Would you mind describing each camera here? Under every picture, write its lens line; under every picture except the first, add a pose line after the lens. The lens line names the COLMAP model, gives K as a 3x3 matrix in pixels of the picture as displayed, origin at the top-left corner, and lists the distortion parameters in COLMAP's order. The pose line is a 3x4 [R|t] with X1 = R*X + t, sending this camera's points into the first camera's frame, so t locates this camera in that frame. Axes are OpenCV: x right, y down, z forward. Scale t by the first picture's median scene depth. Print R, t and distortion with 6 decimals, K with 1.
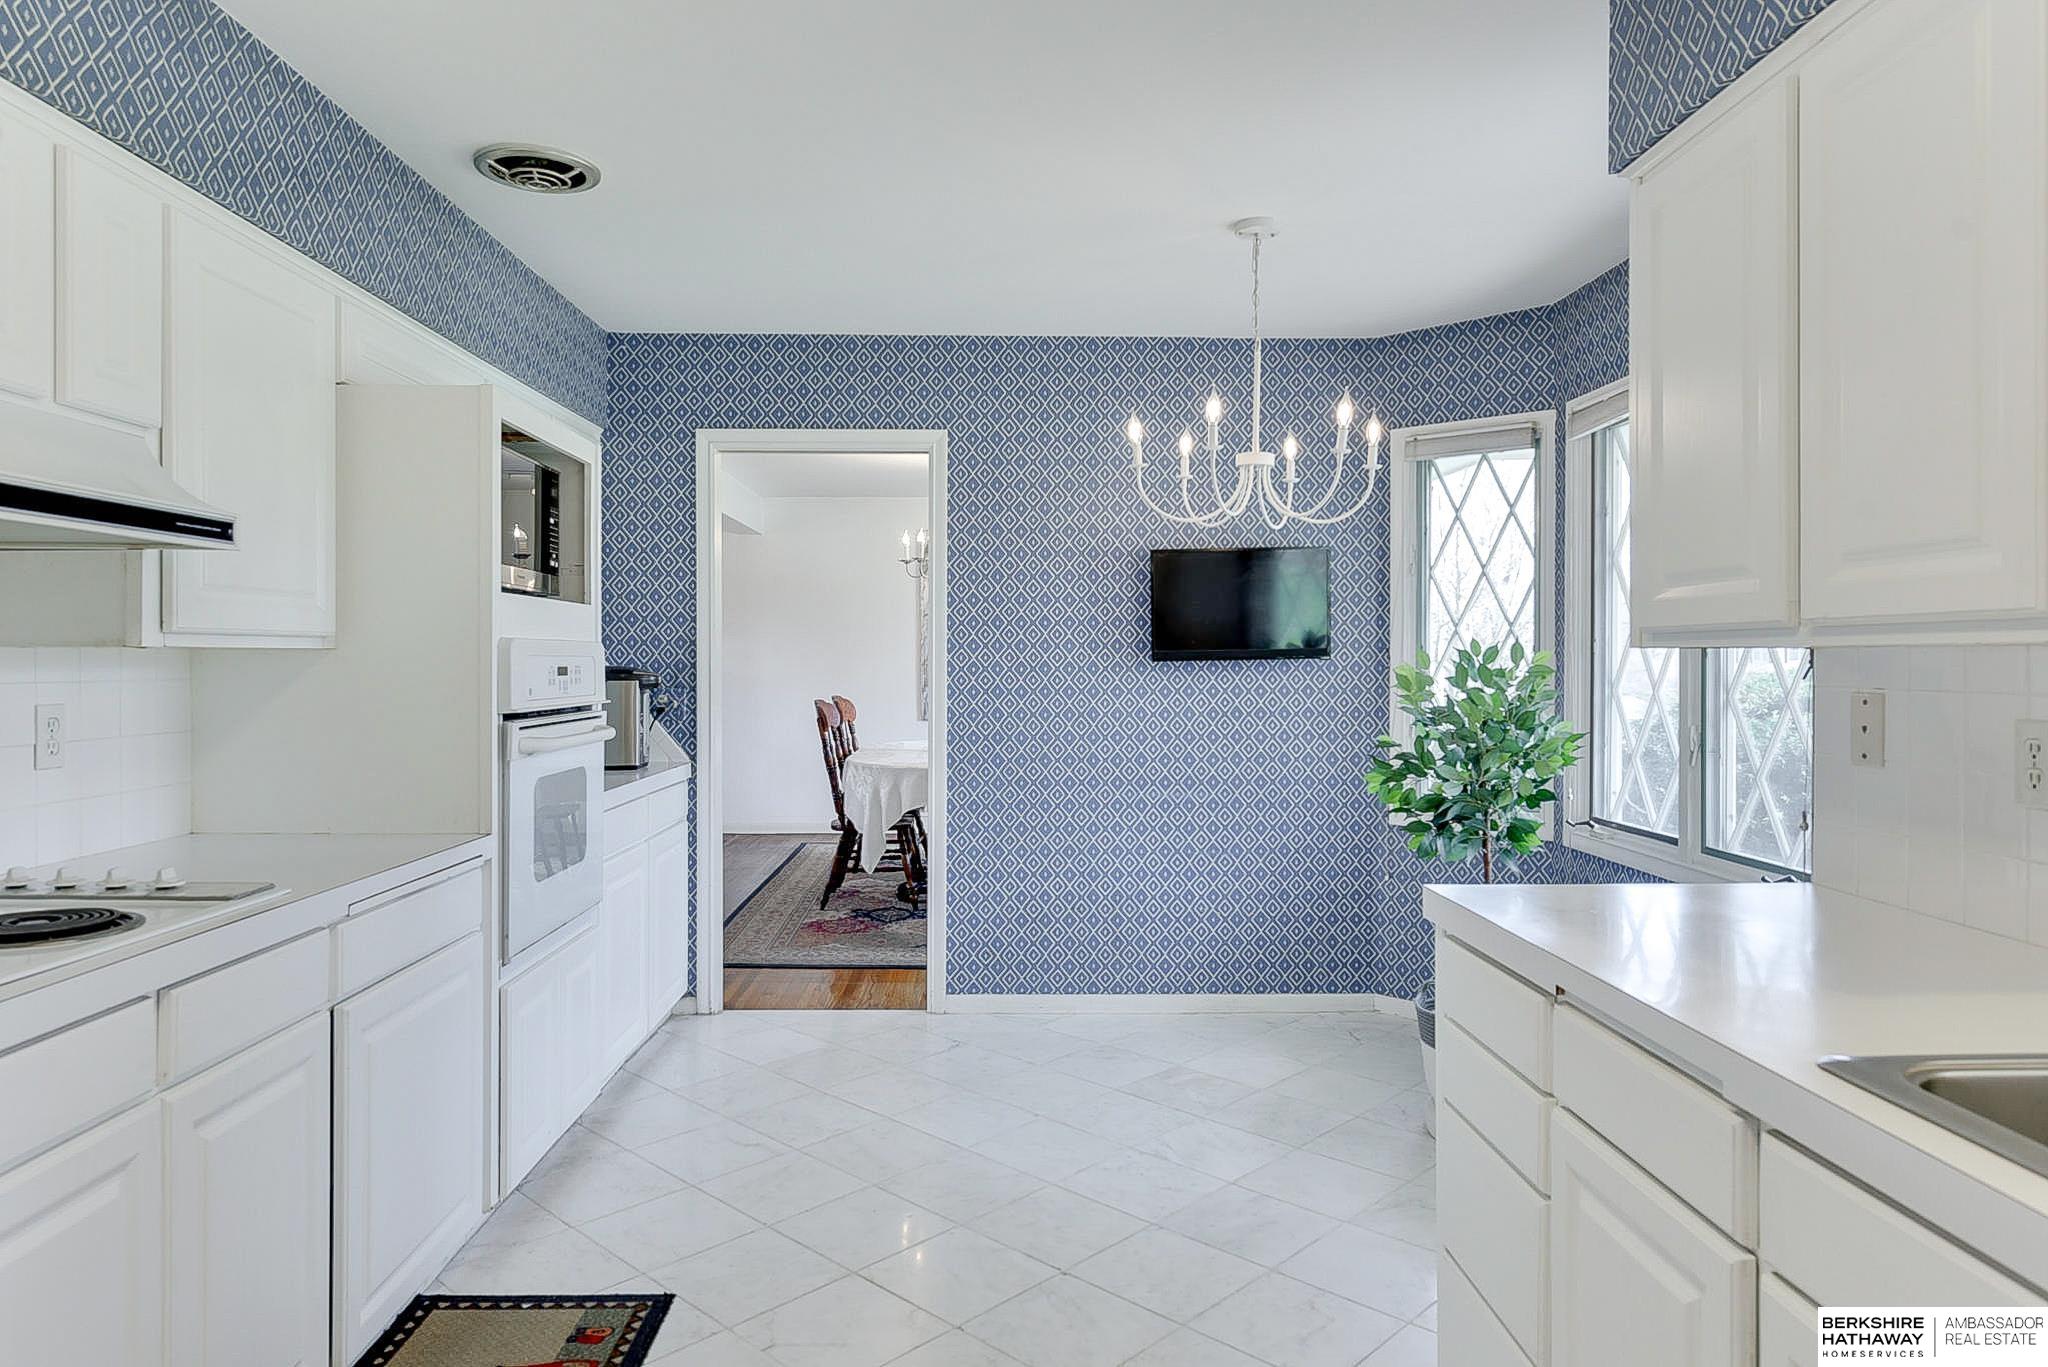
lens RADIAL K [[1230.3, 0, 1021.3], [0, 1230.3, 661.6], [0, 0, 1]] dist [0.005894, 0.002078]
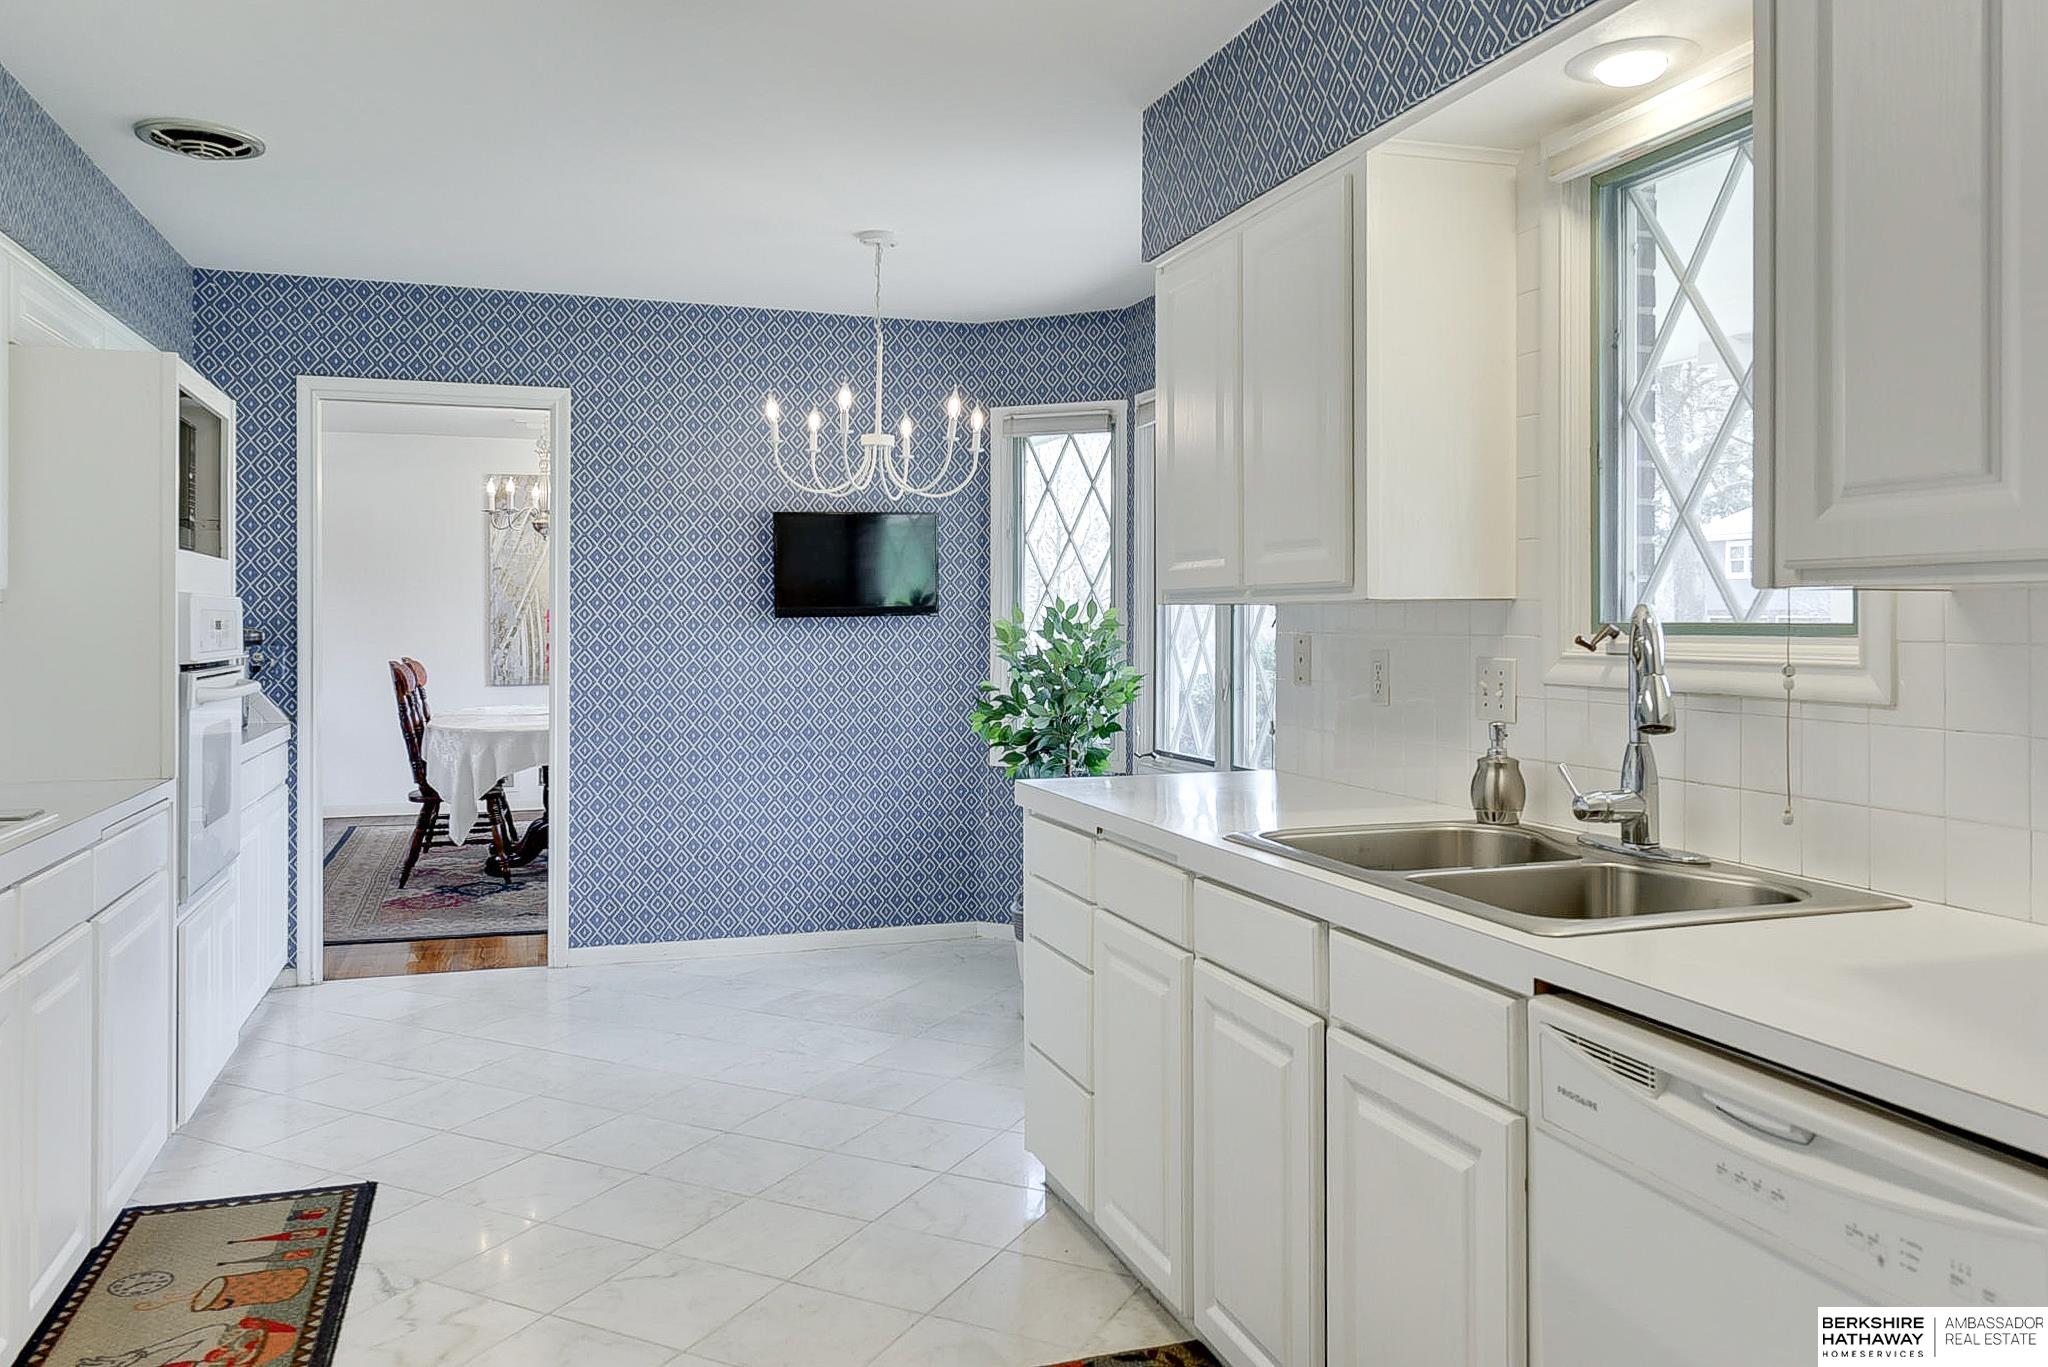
lens RADIAL K [[1442.1, 0, 985.7], [0, 1442.1, 618.5], [0, 0, 1]] dist [0.005618, -0.000358]
pose [[0.958479, 0.000301, 0.285163, -0.085457], [0.000746, 0.999993, -0.003563, 0.005847], [-0.285162, 0.003628, 0.958473, -0.278441]]
